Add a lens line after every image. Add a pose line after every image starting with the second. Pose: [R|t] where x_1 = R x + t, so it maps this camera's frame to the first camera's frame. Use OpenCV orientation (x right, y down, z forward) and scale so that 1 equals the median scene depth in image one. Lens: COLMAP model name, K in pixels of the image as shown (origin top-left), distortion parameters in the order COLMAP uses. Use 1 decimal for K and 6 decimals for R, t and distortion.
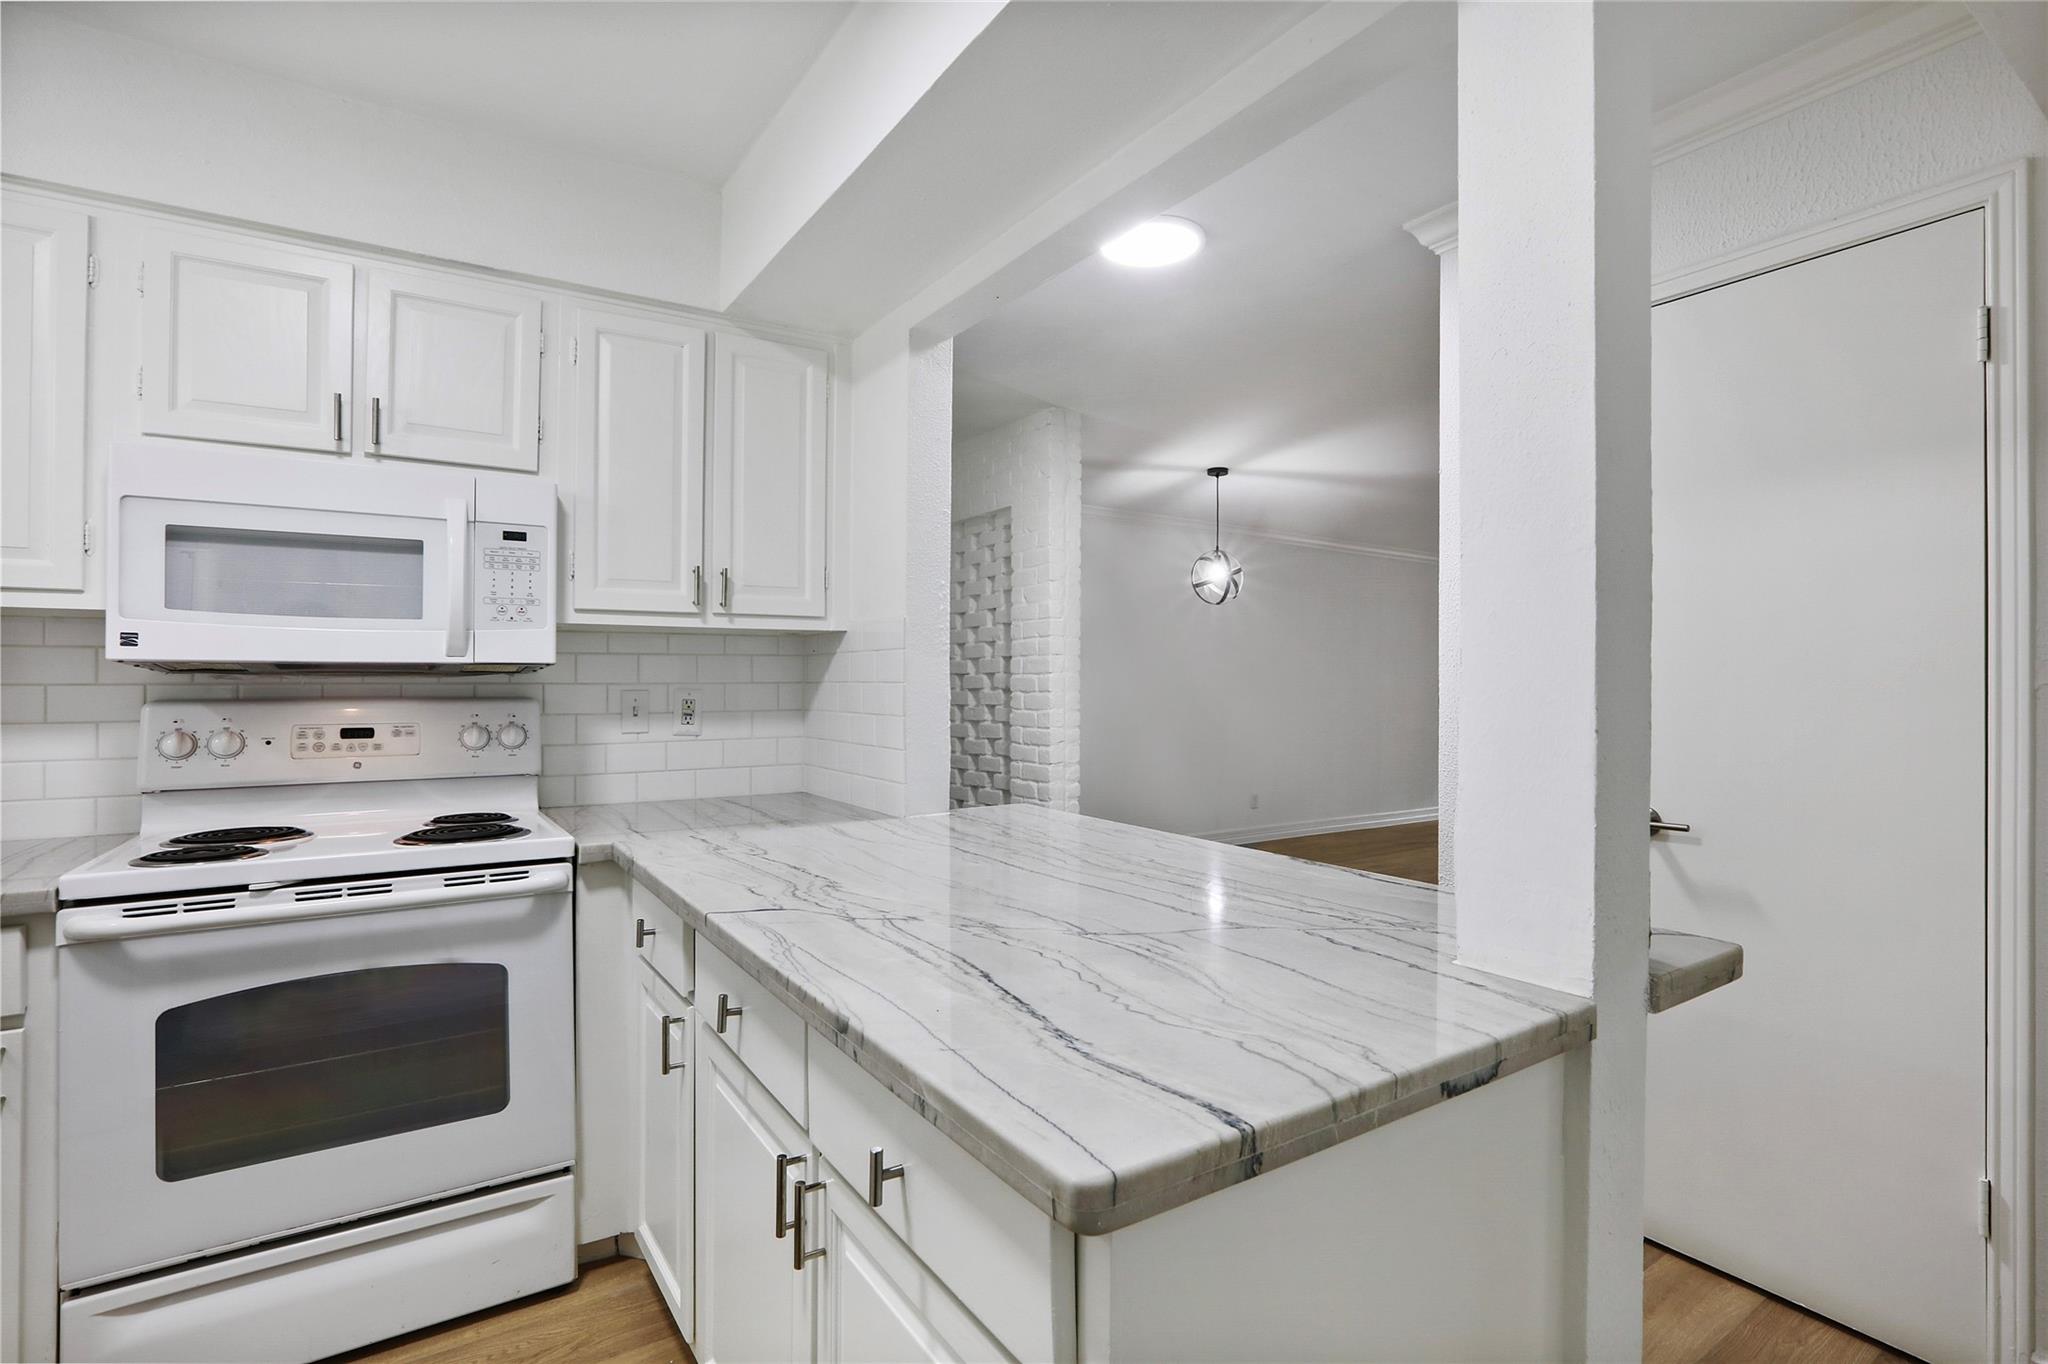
lens RADIAL K [[969.6, 0, 1023.3], [0, 969.6, 677.6], [0, 0, 1]] dist [-0.039702, 0.014853]
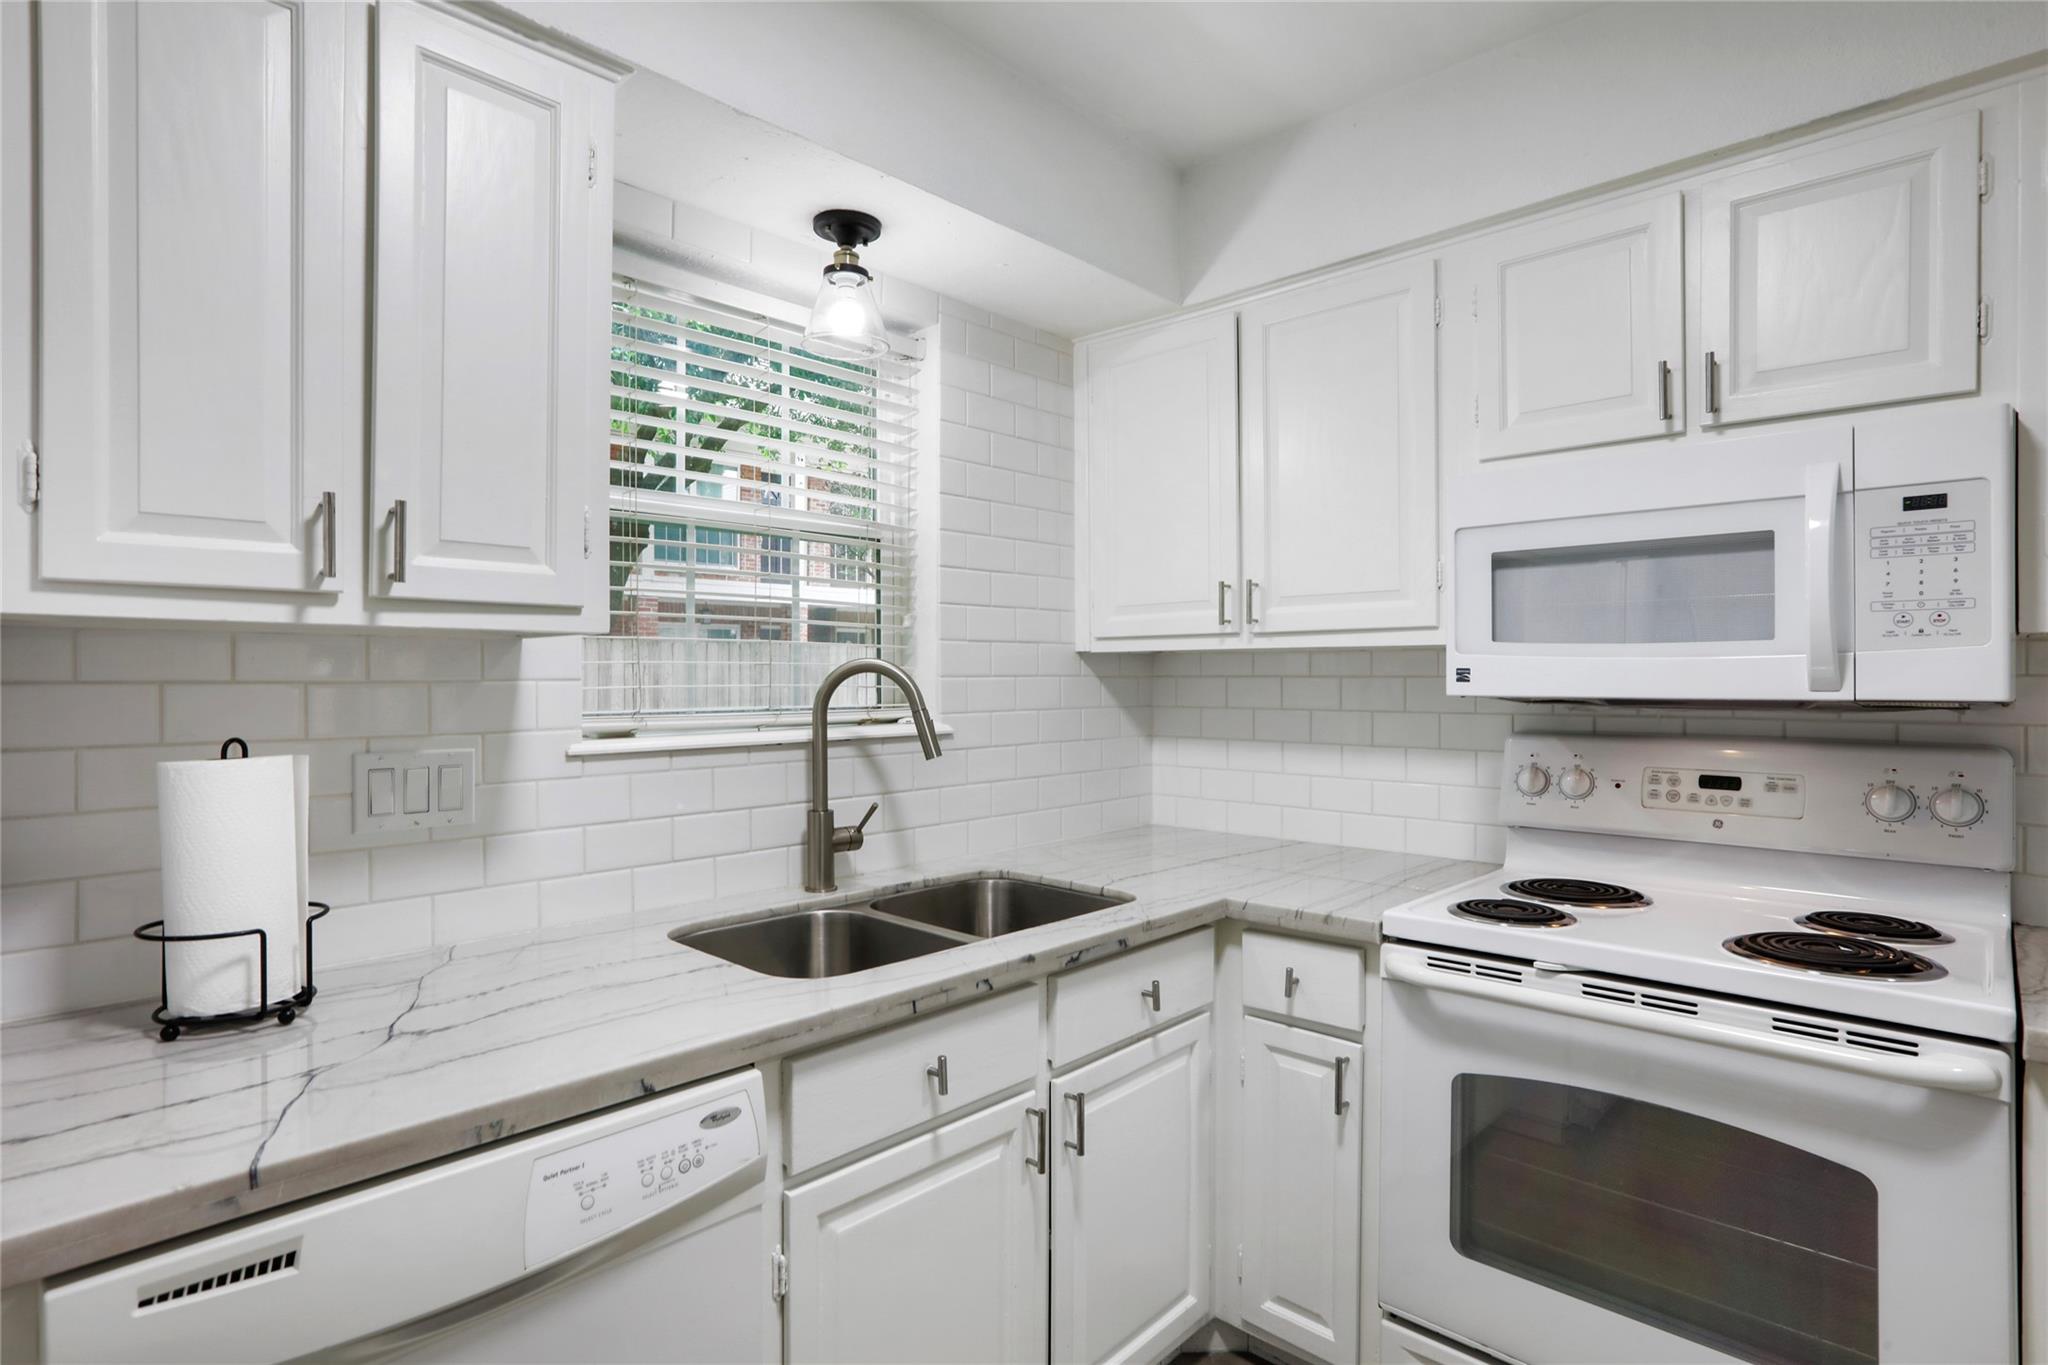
lens RADIAL K [[1048.5, 0, 1019.5], [0, 1048.5, 677.3], [0, 0, 1]] dist [-0.041524, 0.026106]
pose [[0.230250, 0.001567, -0.973130, -0.001072], [0.007686, 0.999965, 0.003428, -0.035969], [0.973101, -0.008269, 0.230230, 0.241733]]
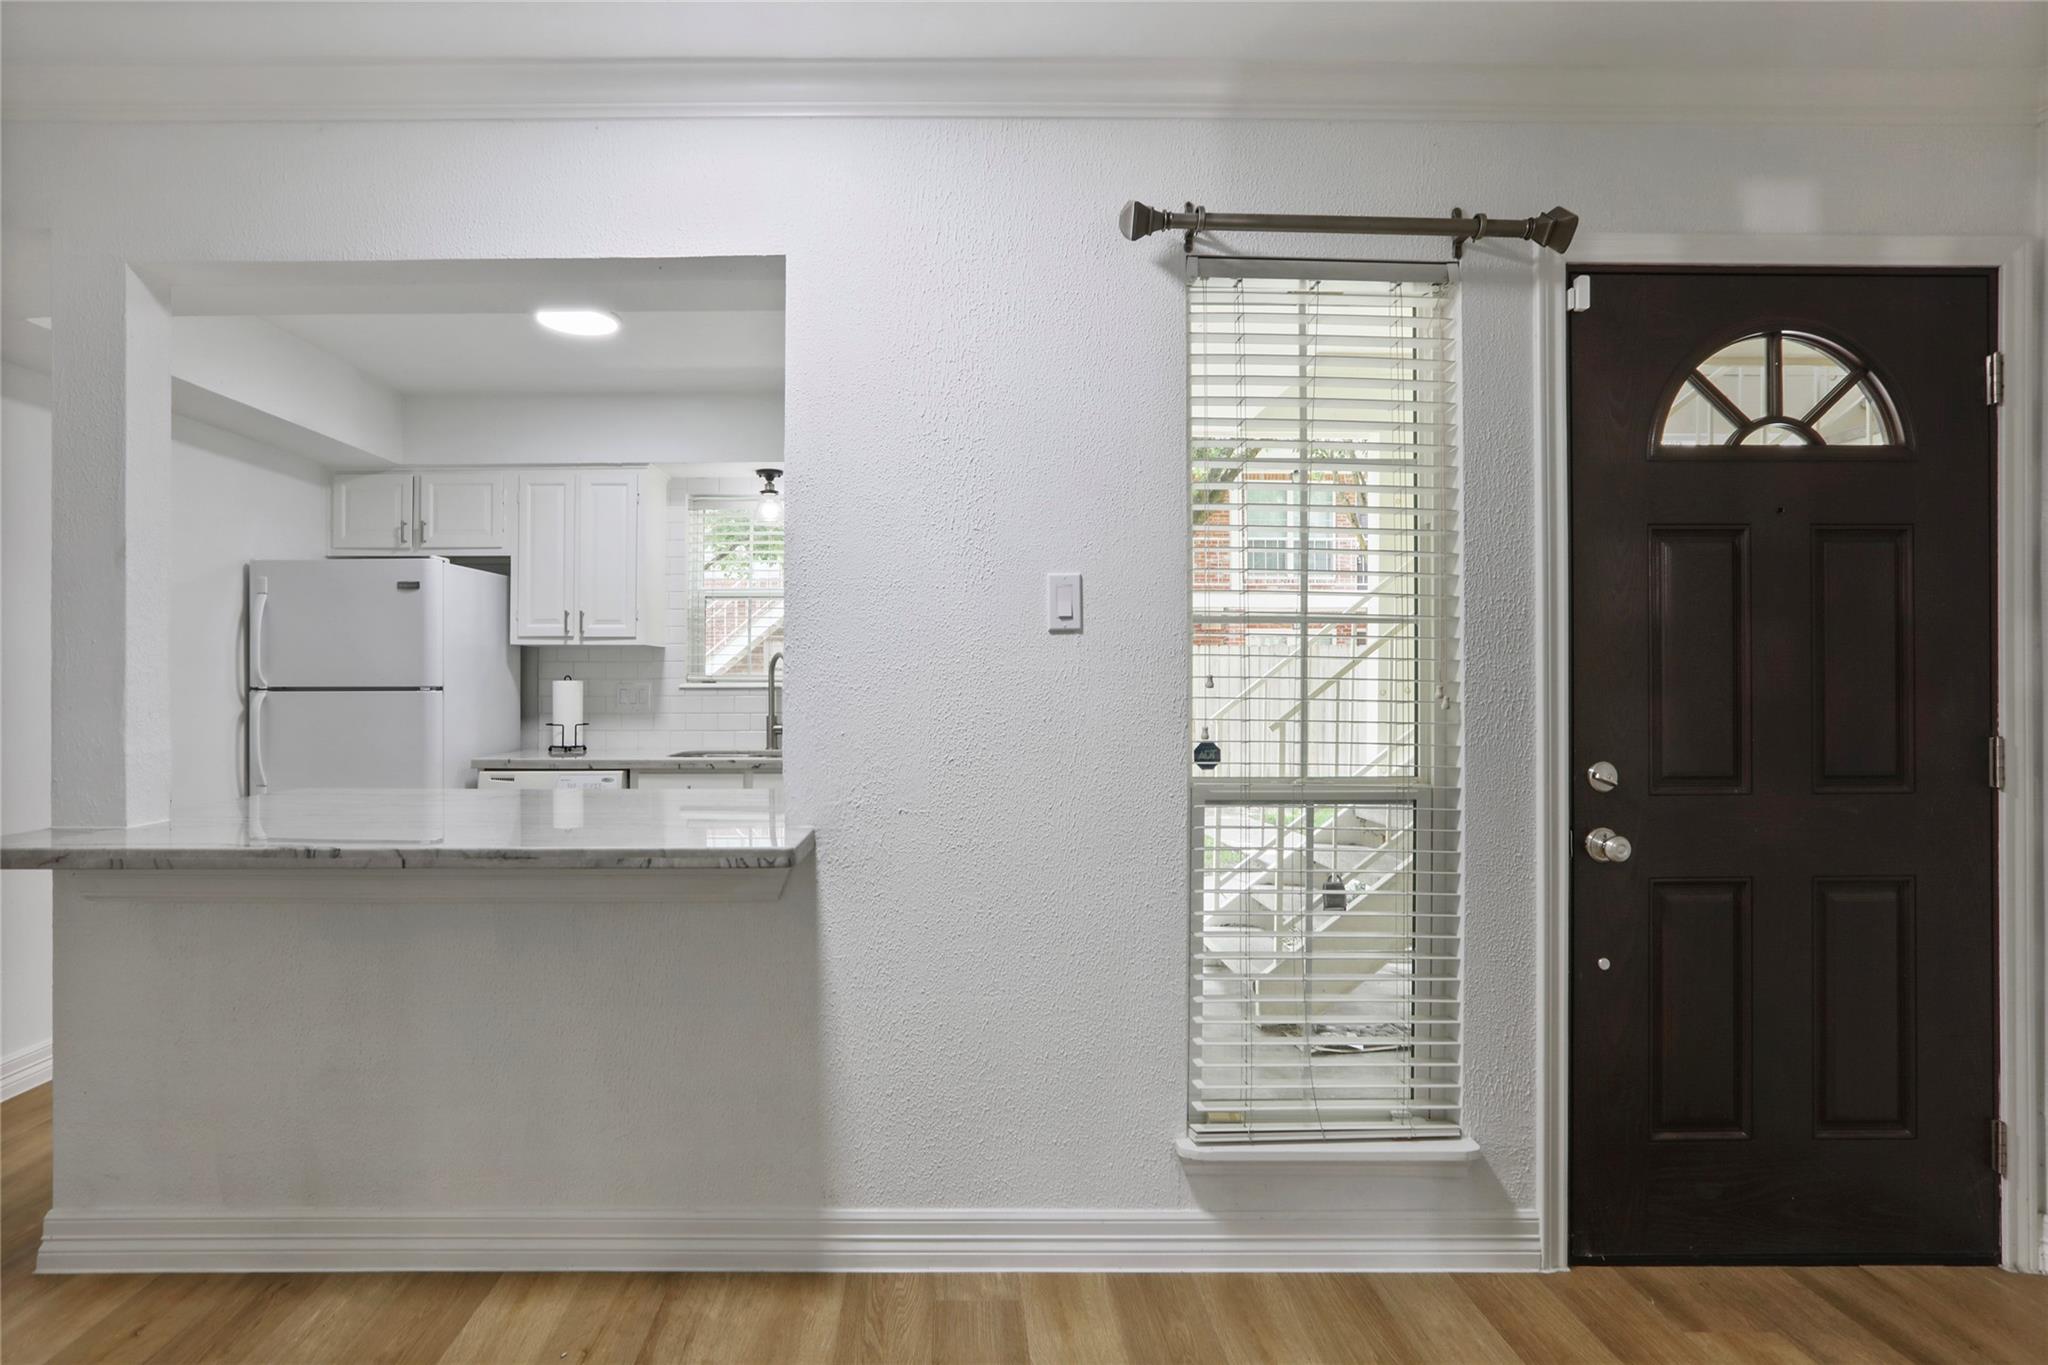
lens RADIAL K [[1025.6, 0, 888.6], [0, 1025.6, 678.3], [0, 0, 1]] dist [0.029558, 0.000423]
pose [[-0.607986, -0.002940, -0.793942, 0.624440], [0.005949, 0.999948, -0.008259, 0.022669], [0.793925, -0.009745, -0.607937, 1.761326]]
